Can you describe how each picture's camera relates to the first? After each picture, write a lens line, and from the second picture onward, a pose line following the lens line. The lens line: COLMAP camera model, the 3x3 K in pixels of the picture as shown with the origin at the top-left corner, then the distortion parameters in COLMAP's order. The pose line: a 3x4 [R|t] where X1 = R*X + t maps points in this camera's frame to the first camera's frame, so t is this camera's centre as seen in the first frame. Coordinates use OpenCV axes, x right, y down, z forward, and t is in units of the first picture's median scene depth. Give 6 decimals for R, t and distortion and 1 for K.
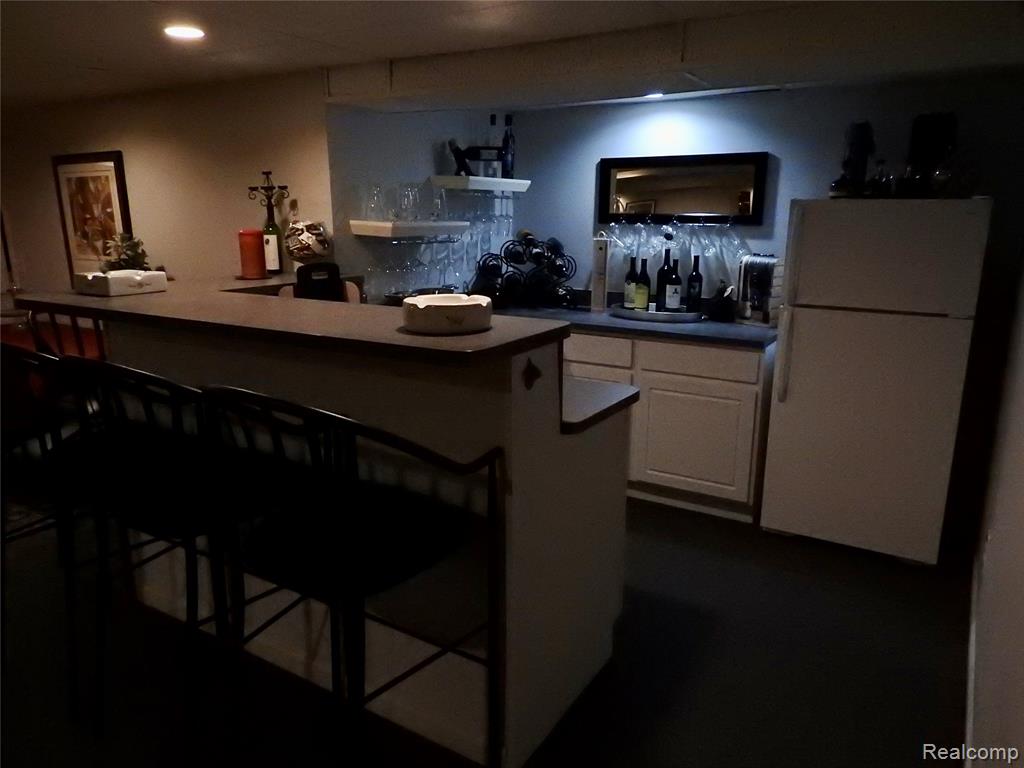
lens RADIAL K [[729.8, 0, 512.0], [0, 729.8, 384.0], [0, 0, 1]] dist [0.008263, -0.005603]
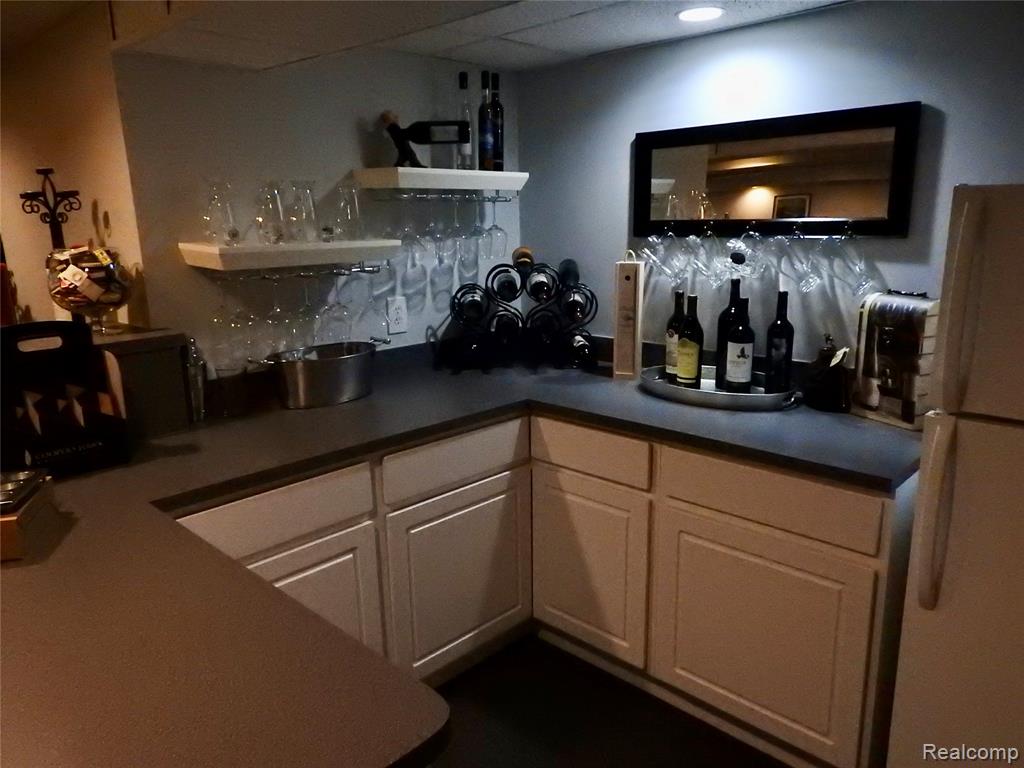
lens RADIAL K [[729.8, 0, 512.0], [0, 729.8, 384.0], [0, 0, 1]] dist [0.008263, -0.005603]
pose [[0.977401, 0.025228, -0.209884, 0.163456], [-0.026507, 0.999643, -0.003283, -0.093756], [0.209726, 0.008773, 0.977721, 0.386424]]
